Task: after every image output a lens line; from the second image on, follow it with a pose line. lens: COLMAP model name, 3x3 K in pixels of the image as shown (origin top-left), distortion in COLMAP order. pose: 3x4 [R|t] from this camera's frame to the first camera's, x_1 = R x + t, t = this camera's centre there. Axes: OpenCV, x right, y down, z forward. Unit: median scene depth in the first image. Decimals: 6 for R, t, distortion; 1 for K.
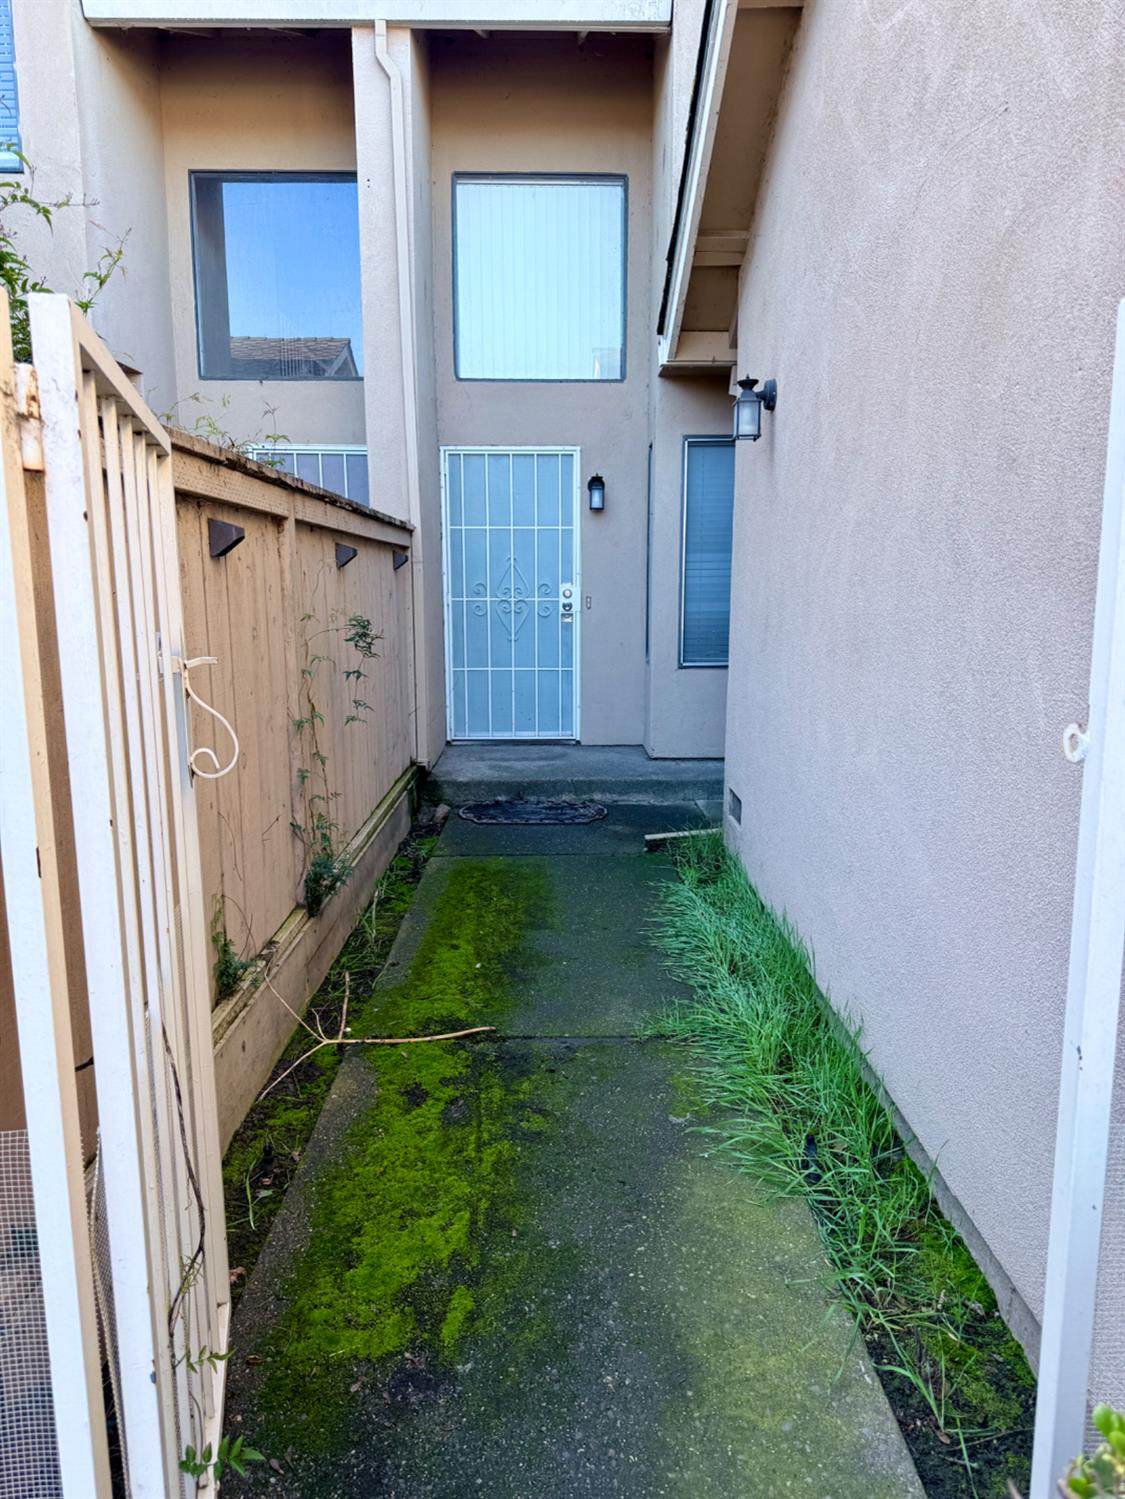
lens RADIAL K [[1035.0, 0, 562.5], [0, 1035.0, 749.5], [0, 0, 1]] dist [0.039749, 0.000282]
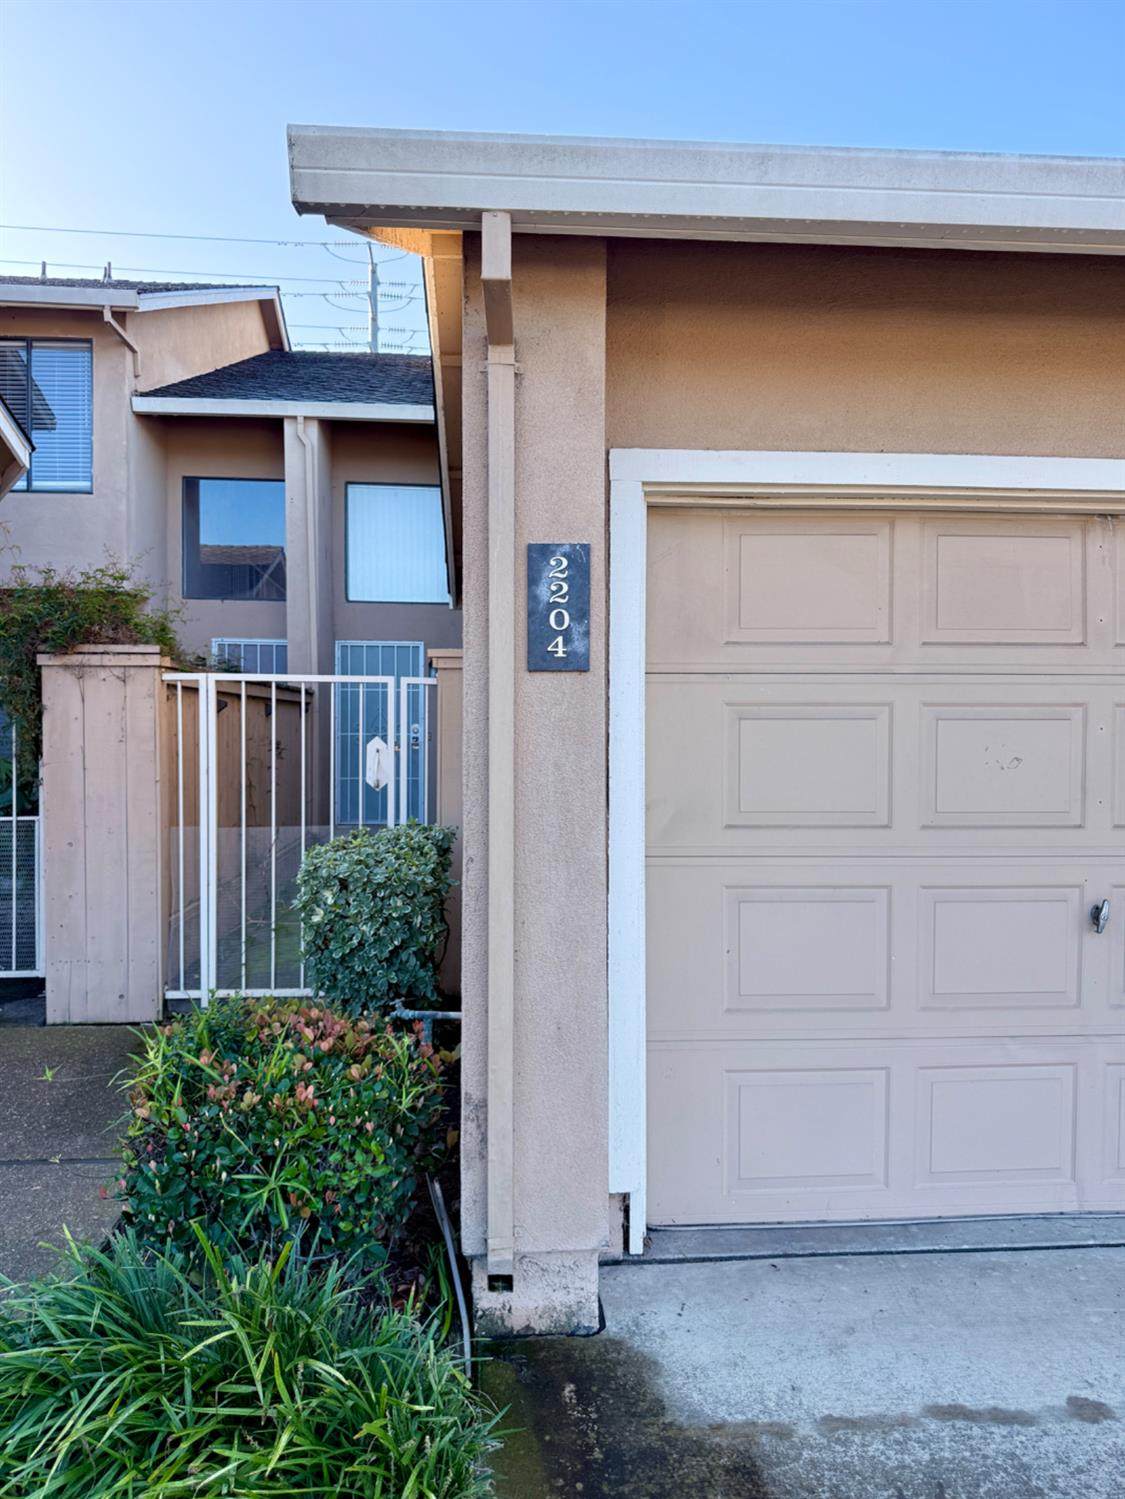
lens RADIAL K [[1045.2, 0, 562.5], [0, 1045.2, 749.5], [0, 0, 1]] dist [0.111754, -0.203294]
pose [[0.998197, -0.000478, 0.060026, 0.161305], [0.008500, 0.991018, -0.133461, 0.113833], [-0.059423, 0.133730, 0.989235, -0.718936]]
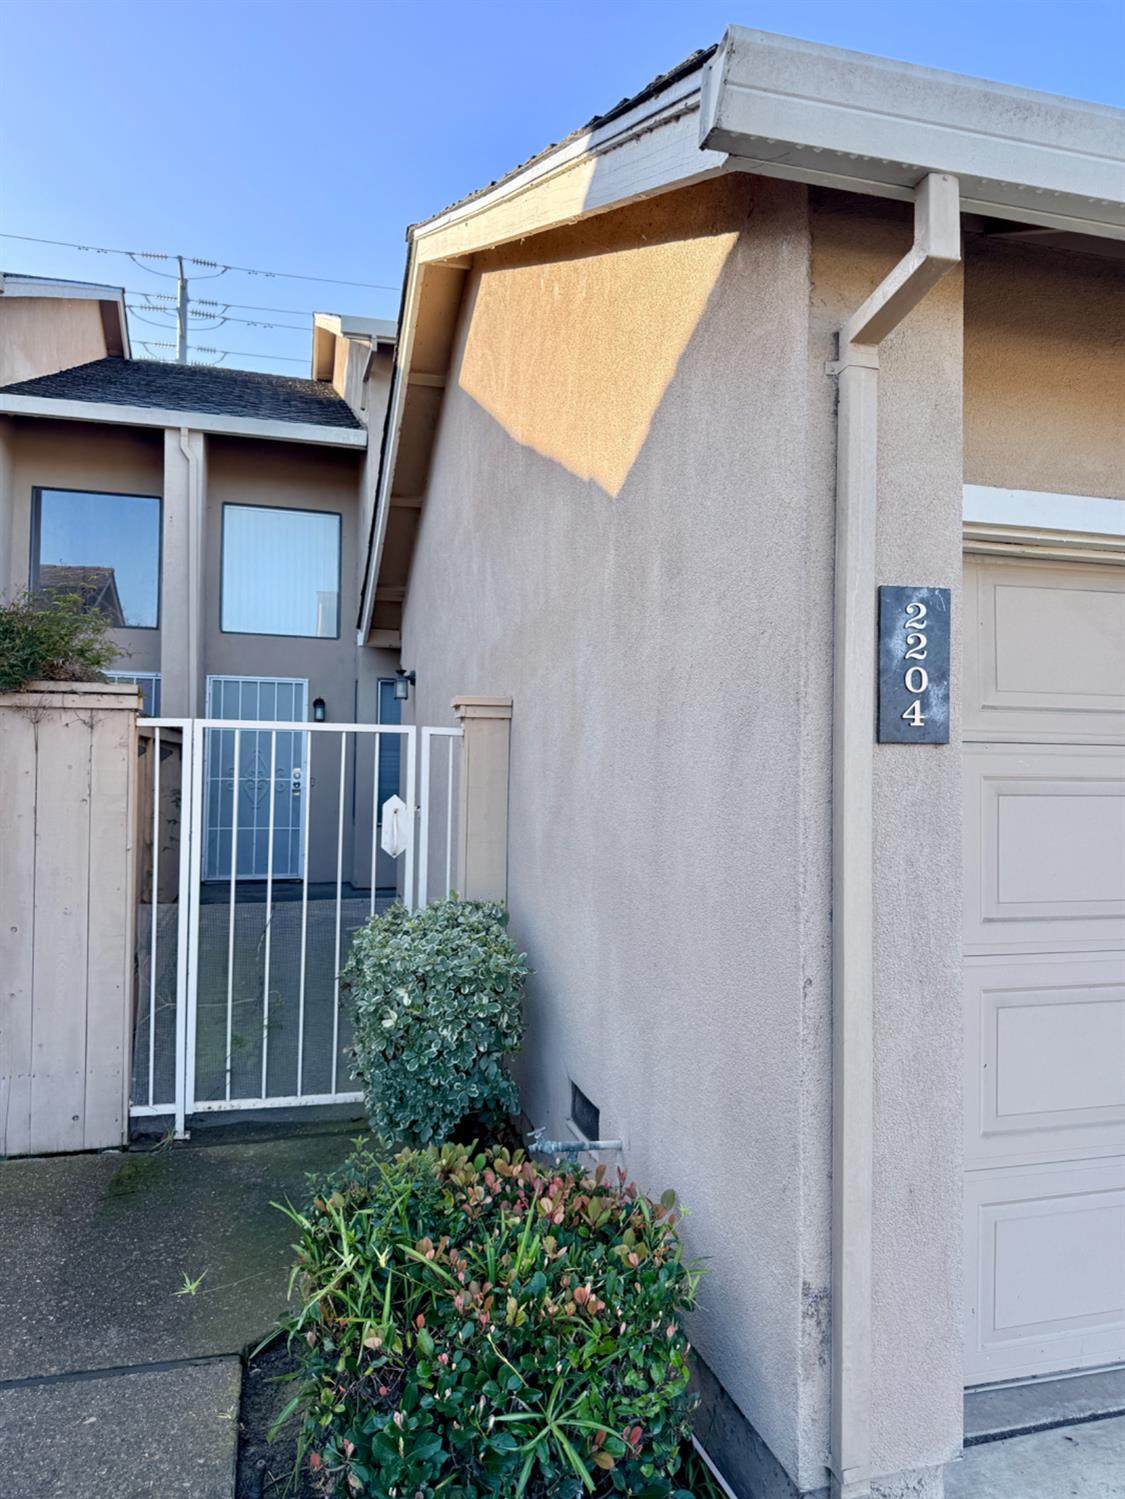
lens RADIAL K [[1049.7, 0, 562.5], [0, 1049.7, 749.5], [0, 0, 1]] dist [0.018698, -0.006857]
pose [[0.965888, 0.015715, 0.258483, -0.021943], [0.028319, 0.985761, -0.165750, 0.080187], [-0.257408, 0.167416, 0.951690, -0.596383]]
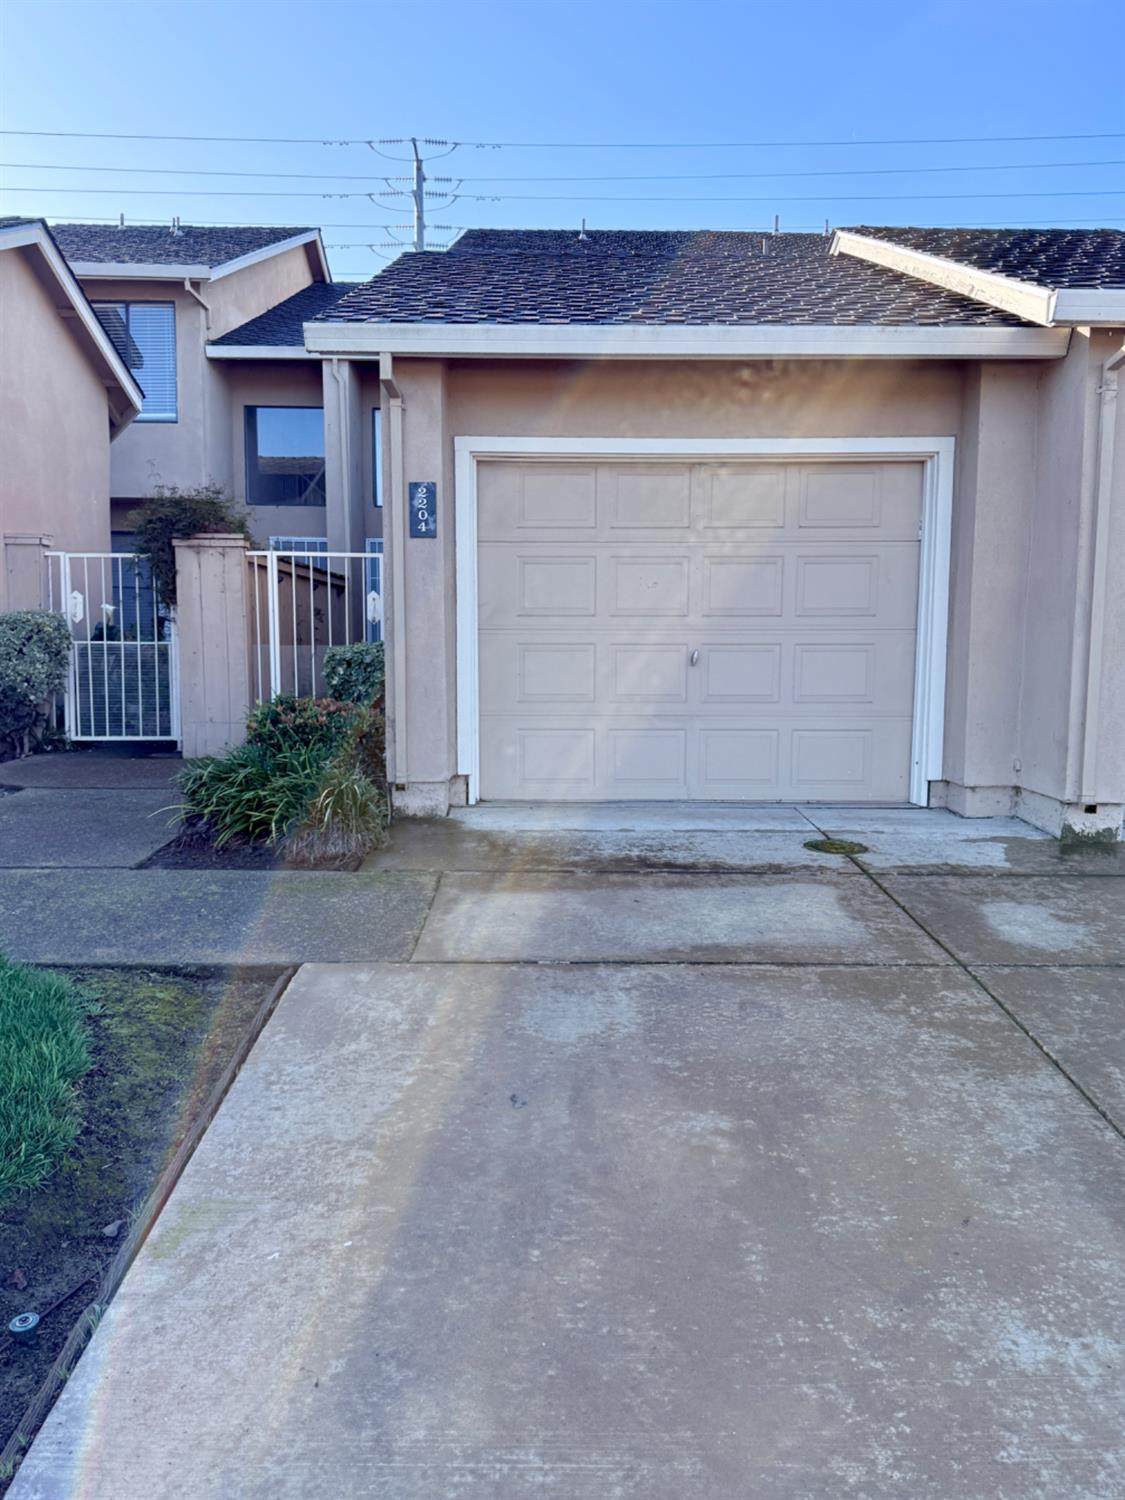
lens RADIAL K [[1129.3, 0, 562.5], [0, 1129.3, 750.0], [0, 0, 1]] dist [0.170421, -0.350222]
pose [[0.999975, 0.003210, -0.006341, 0.332580], [-0.003598, 0.998058, -0.062182, 0.303028], [0.006129, 0.062203, 0.998045, -1.402051]]
